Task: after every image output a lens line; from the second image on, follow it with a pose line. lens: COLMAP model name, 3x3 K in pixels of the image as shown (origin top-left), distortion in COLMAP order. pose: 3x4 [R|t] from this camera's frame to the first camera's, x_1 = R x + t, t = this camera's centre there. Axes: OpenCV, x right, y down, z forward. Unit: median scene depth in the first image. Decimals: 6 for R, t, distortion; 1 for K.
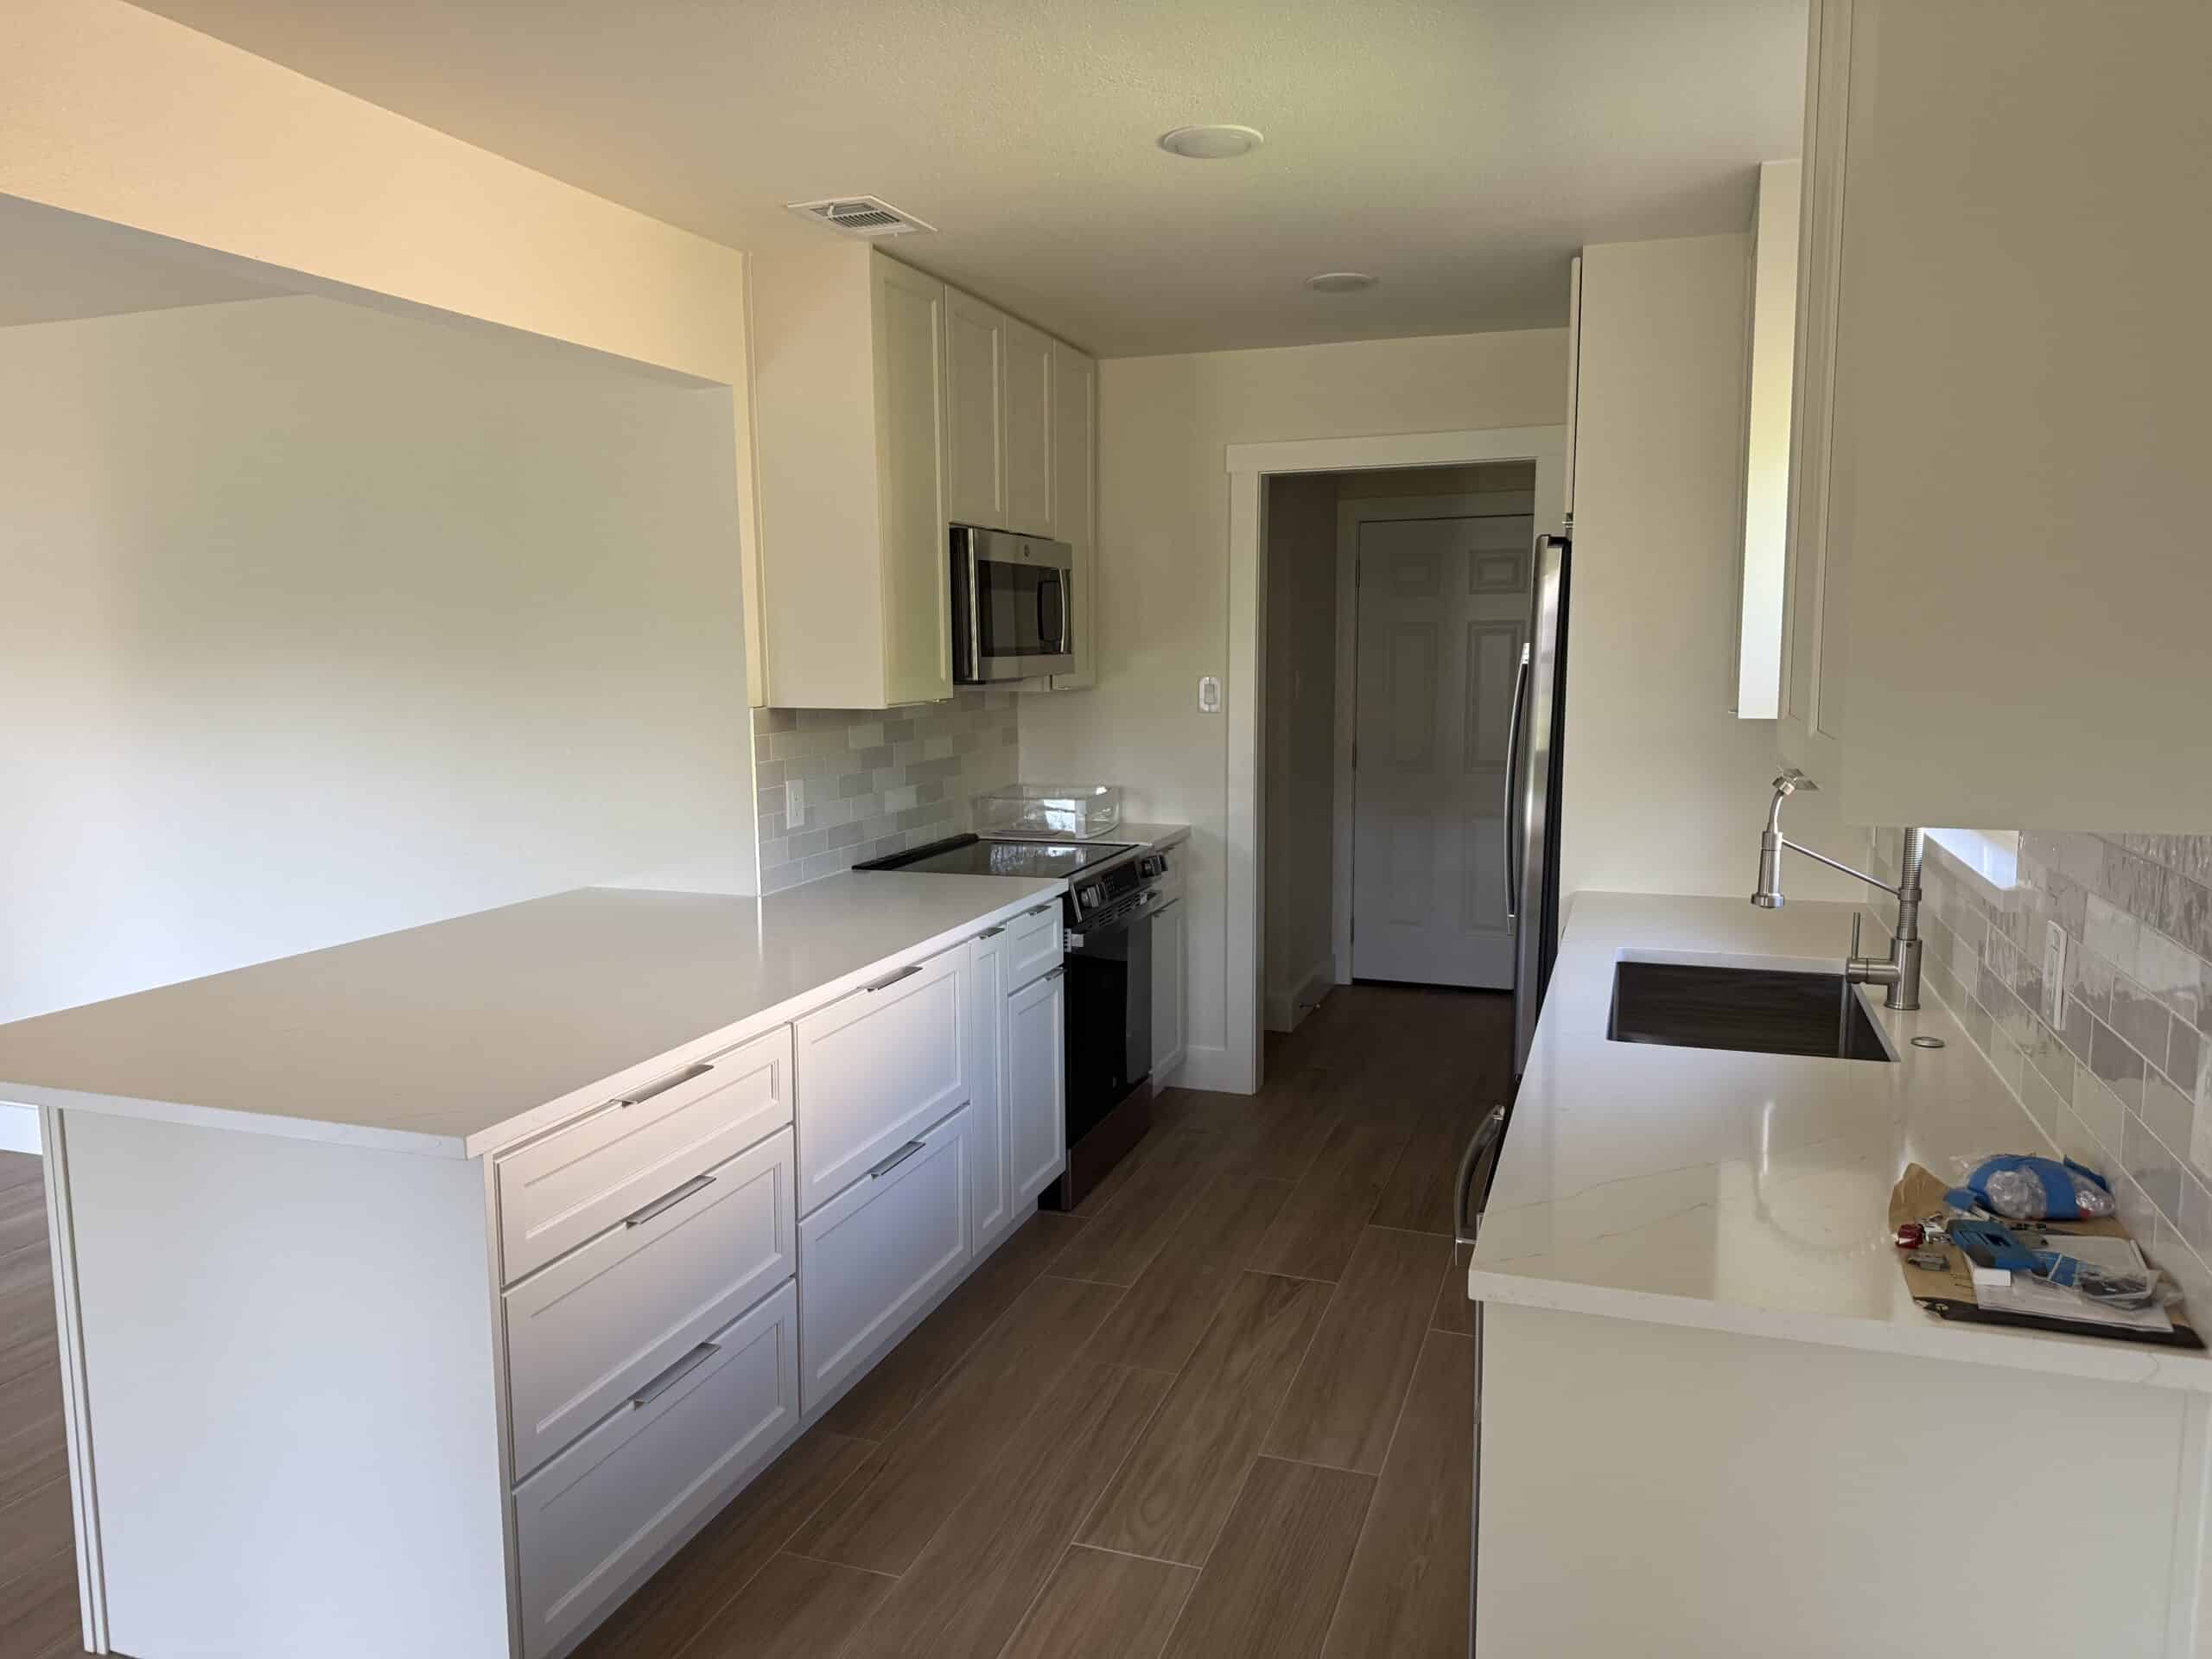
lens RADIAL K [[1544.9, 0, 1106.0], [0, 1544.9, 829.5], [0, 0, 1]] dist [0.142842, -0.247973]
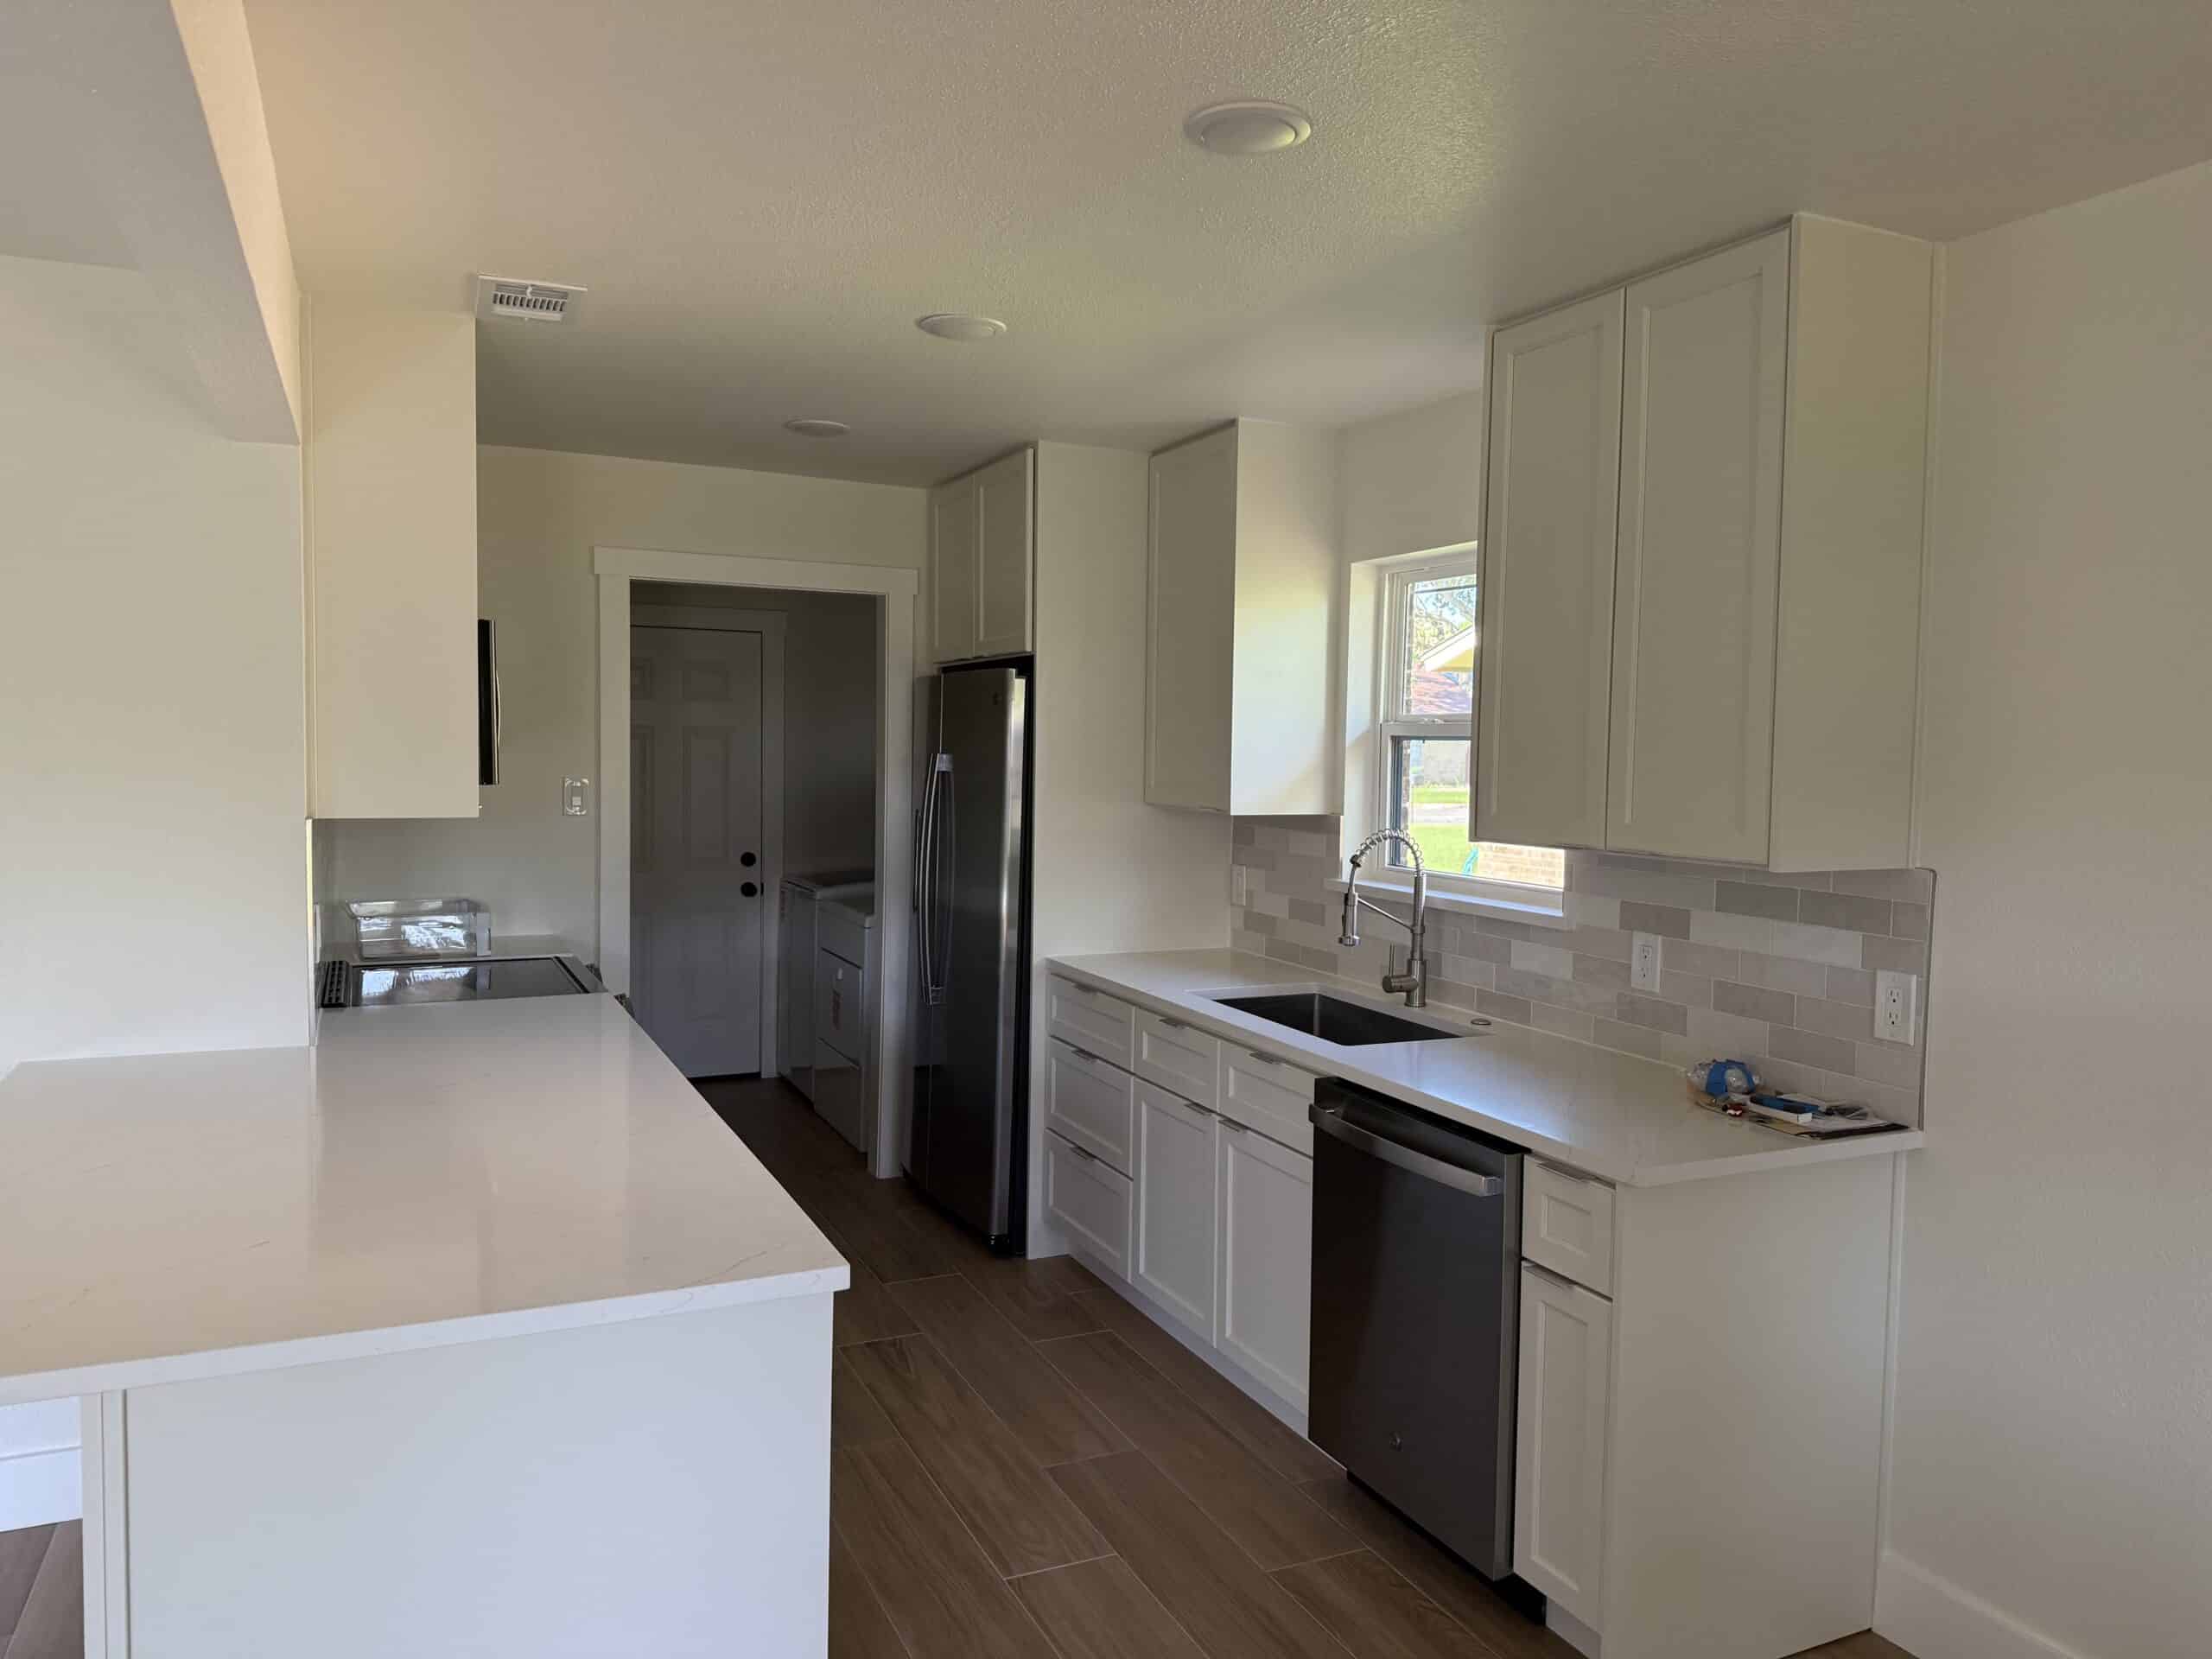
lens RADIAL K [[1544.9, 0, 1106.0], [0, 1544.9, 829.5], [0, 0, 1]] dist [0.142842, -0.247973]
pose [[0.720699, -0.023116, 0.692863, -0.622255], [0.065665, 0.997227, -0.035032, -0.018209], [-0.690132, 0.070744, 0.720218, 0.113031]]
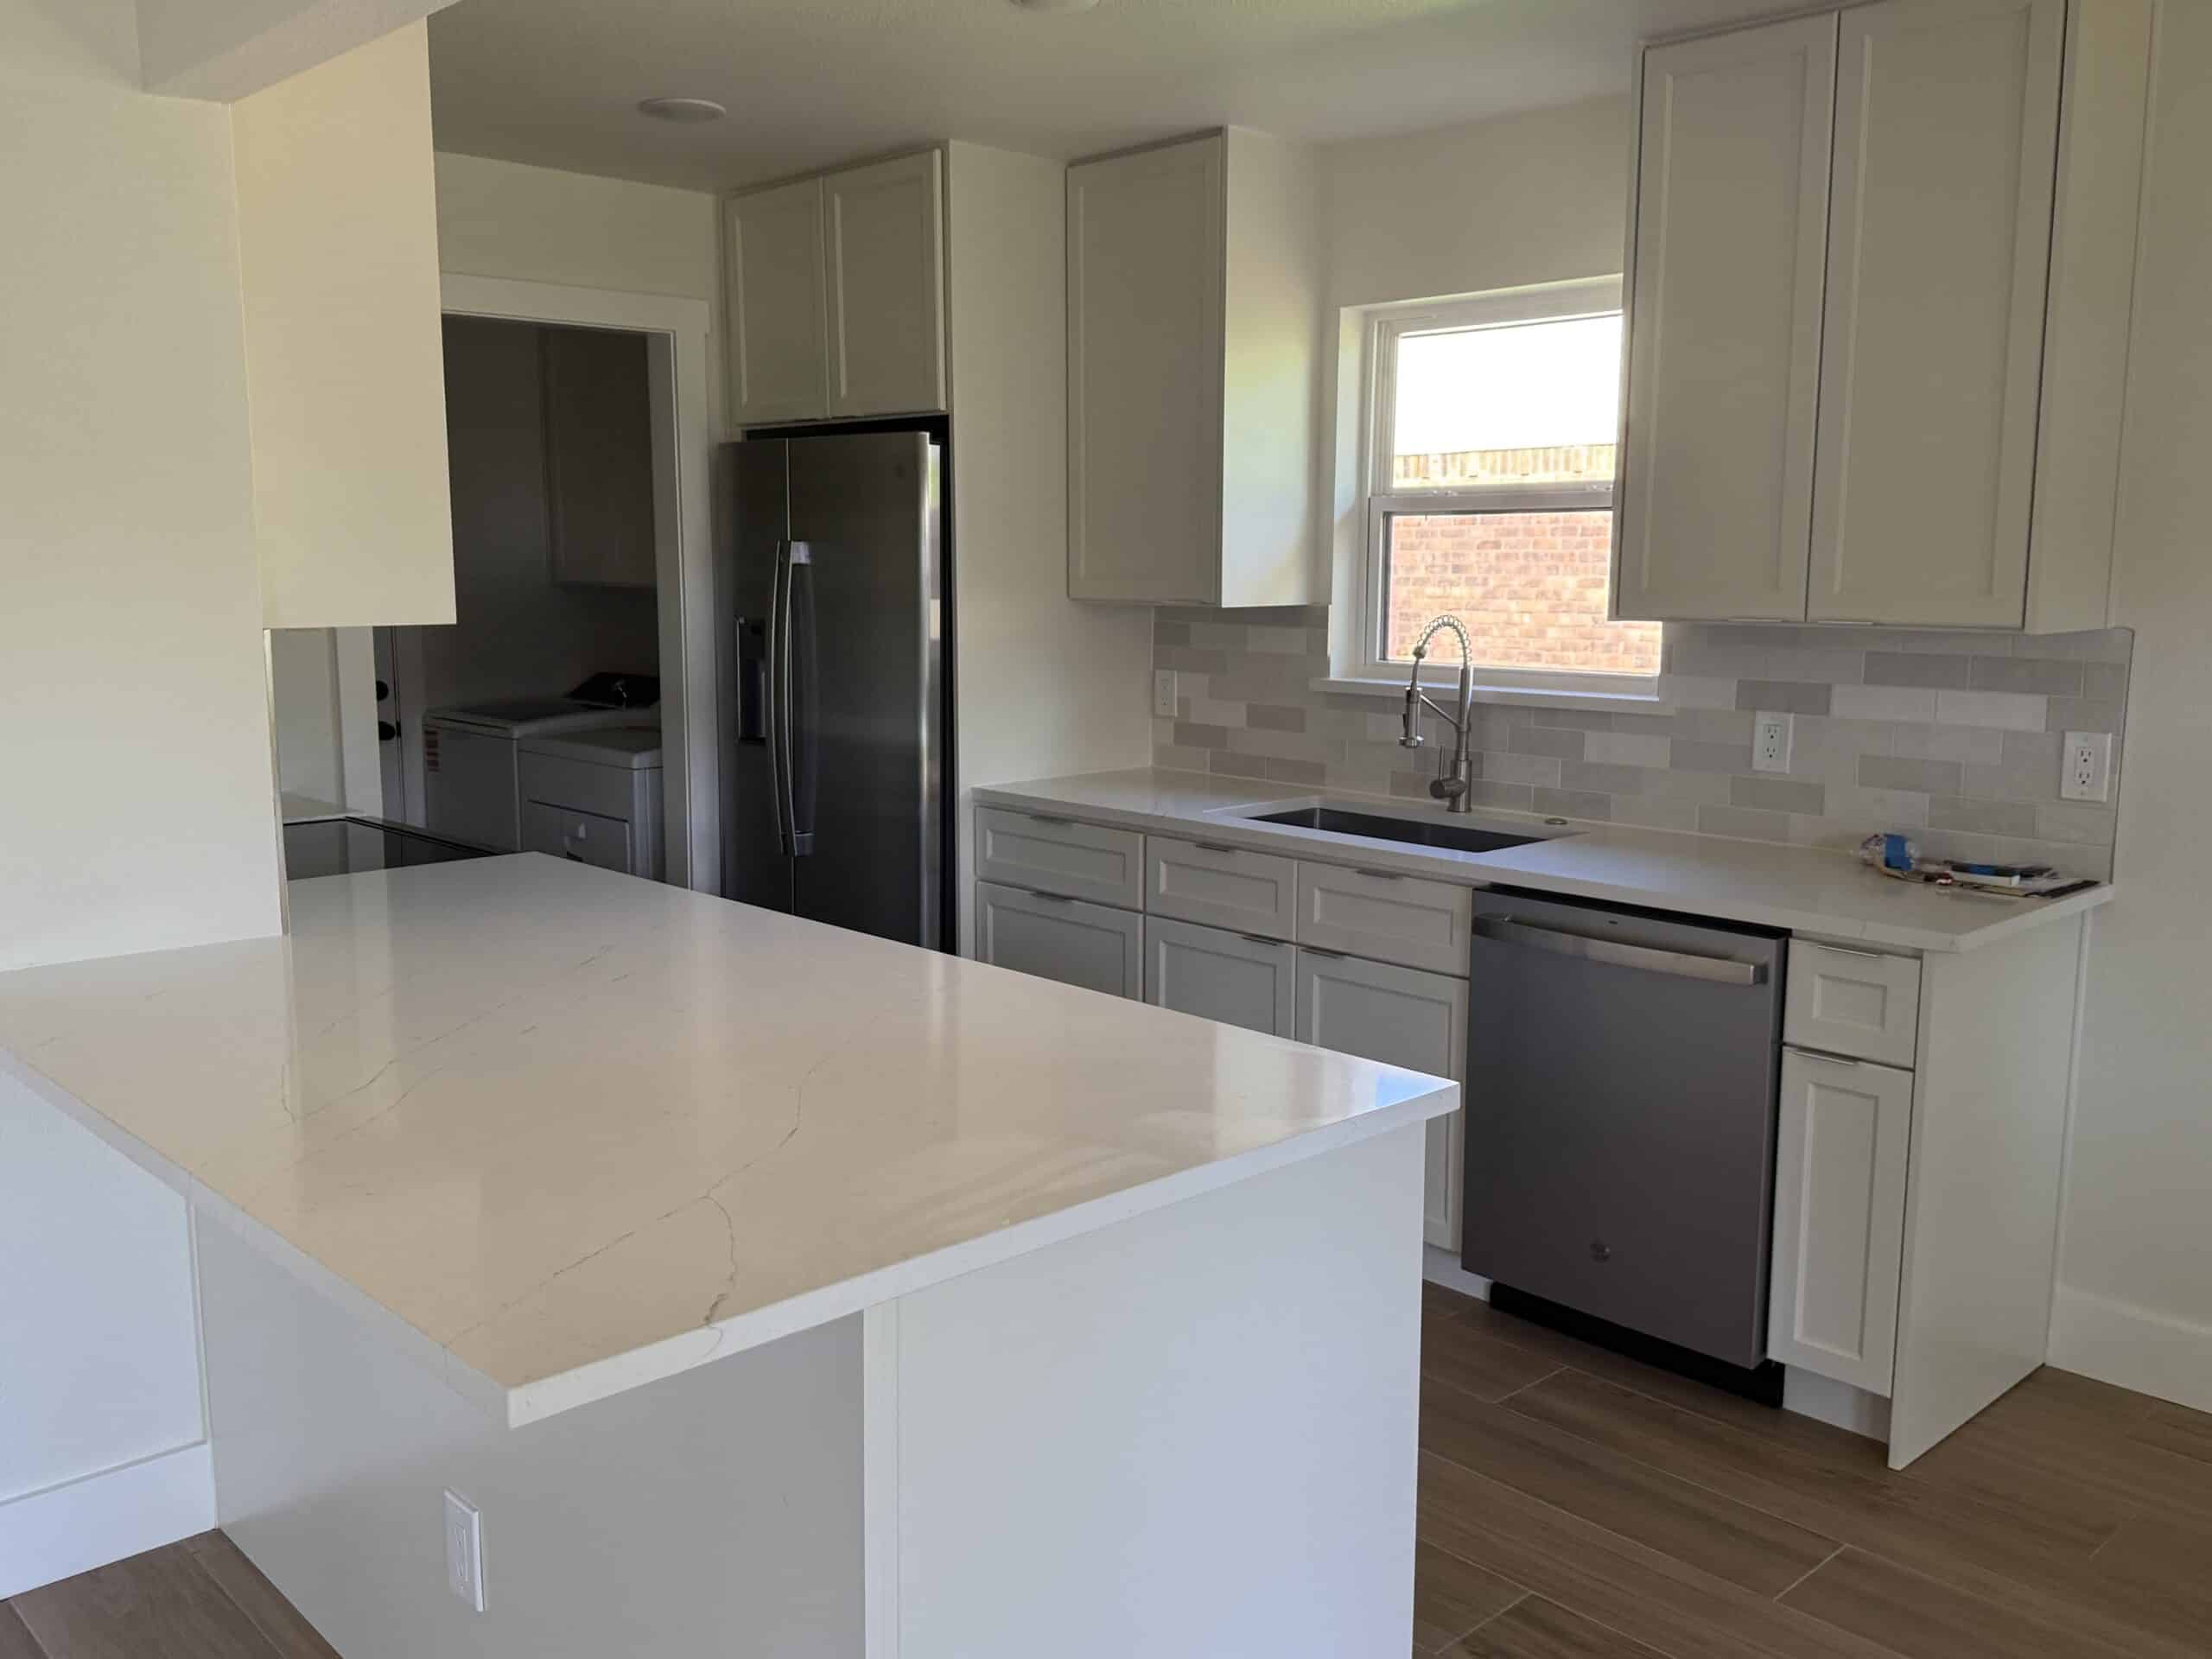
lens RADIAL K [[1894.2, 0, 1106.0], [0, 1894.2, 829.5], [0, 0, 1]] dist [0.149680, -0.199378]
pose [[0.458453, -0.125269, 0.879846, -0.929994], [0.103260, 0.990819, 0.087264, -0.039555], [-0.882700, 0.050846, 0.467179, 0.435257]]
